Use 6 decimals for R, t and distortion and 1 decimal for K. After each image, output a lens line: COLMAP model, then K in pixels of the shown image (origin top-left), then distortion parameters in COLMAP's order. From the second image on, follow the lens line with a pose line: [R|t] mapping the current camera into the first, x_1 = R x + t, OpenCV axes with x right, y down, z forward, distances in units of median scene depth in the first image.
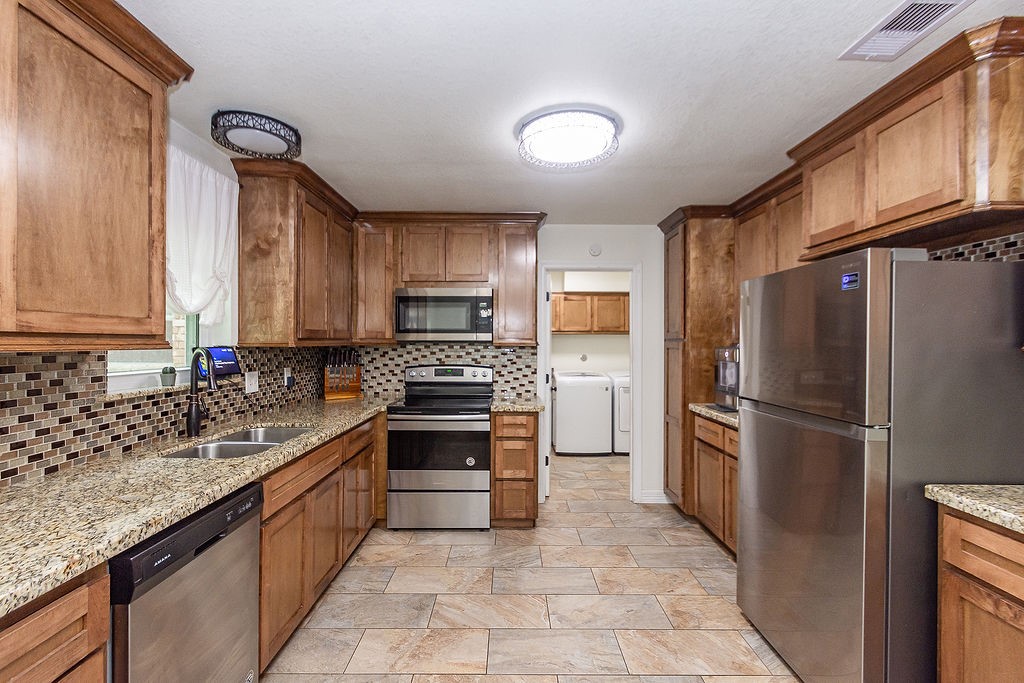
lens RADIAL K [[444.5, 0, 504.9], [0, 444.5, 341.1], [0, 0, 1]] dist [0.010889, -0.004671]
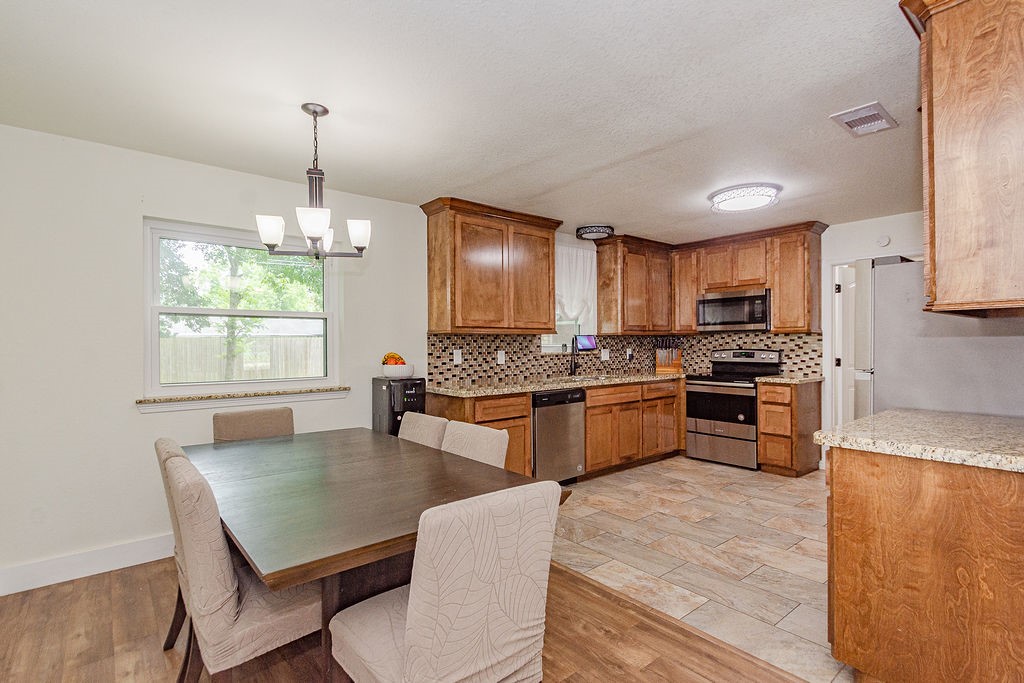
lens RADIAL K [[470.5, 0, 525.7], [0, 470.5, 344.2], [0, 0, 1]] dist [0.020844, -0.018709]
pose [[0.655293, -0.006545, -0.755346, 0.590594], [0.011614, 0.999932, 0.001411, 0.035548], [0.755285, -0.009697, 0.655324, -0.453855]]
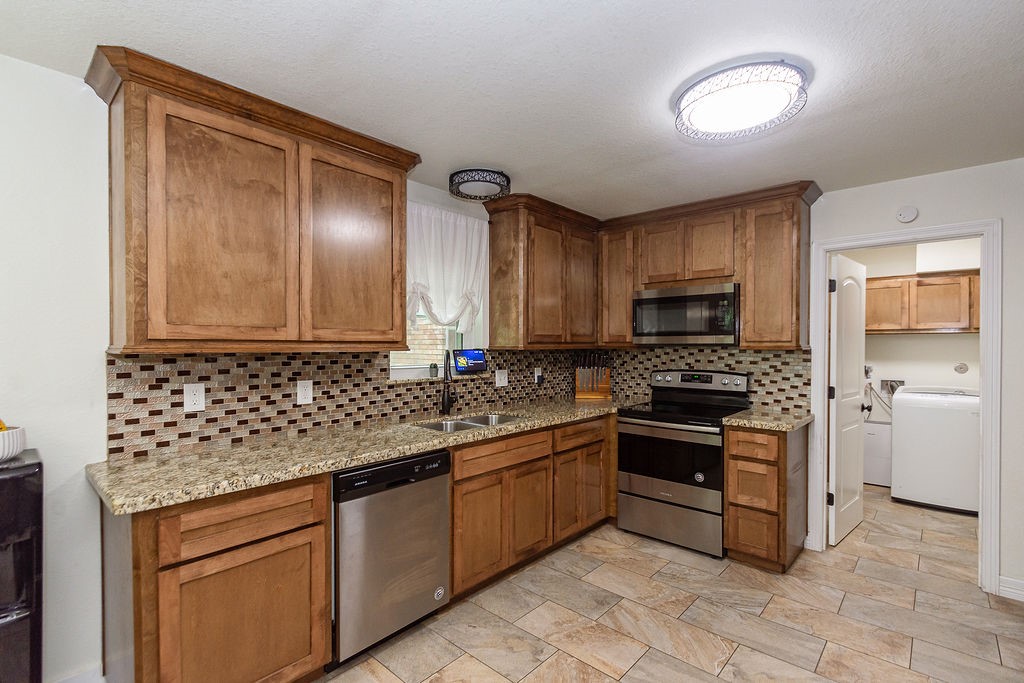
lens RADIAL K [[464.5, 0, 514.4], [0, 464.5, 346.8], [0, 0, 1]] dist [-0.001320, -0.000013]
pose [[0.750728, 0.000141, -0.660611, 0.265049], [0.003819, 0.999982, 0.004553, -0.000552], [0.660600, -0.005940, 0.750714, 0.044625]]
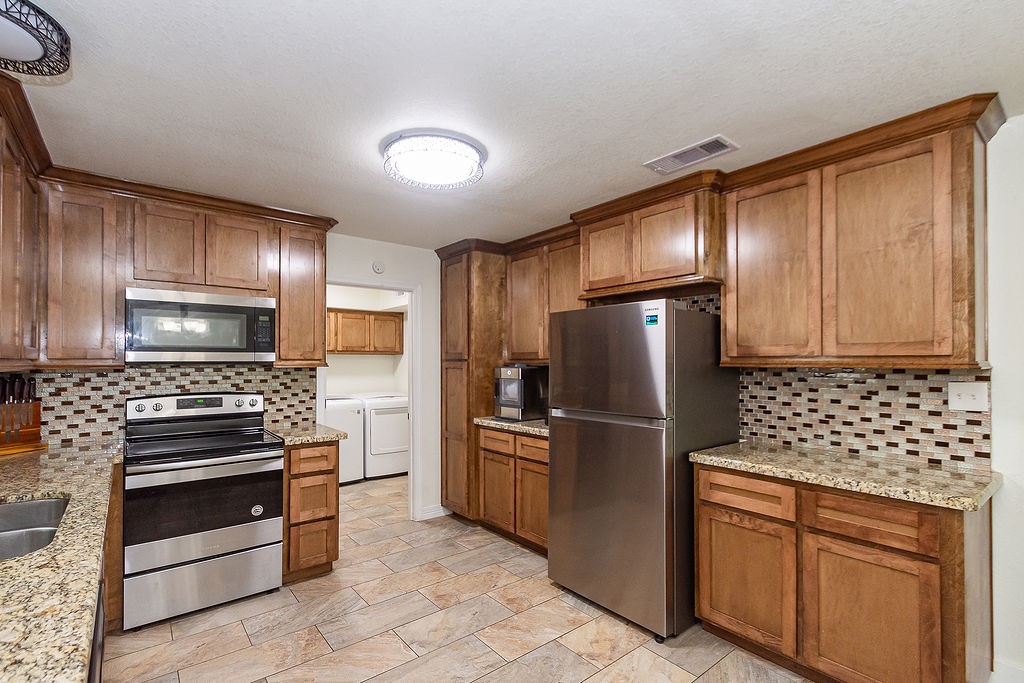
lens RADIAL K [[468.5, 0, 497.8], [0, 468.5, 355.1], [0, 0, 1]] dist [0.015769, -0.006587]
pose [[0.787330, 0.005133, 0.616510, -0.263777], [0.002720, 0.999927, -0.011799, -0.001421], [-0.616525, 0.010967, 0.787259, 0.050124]]
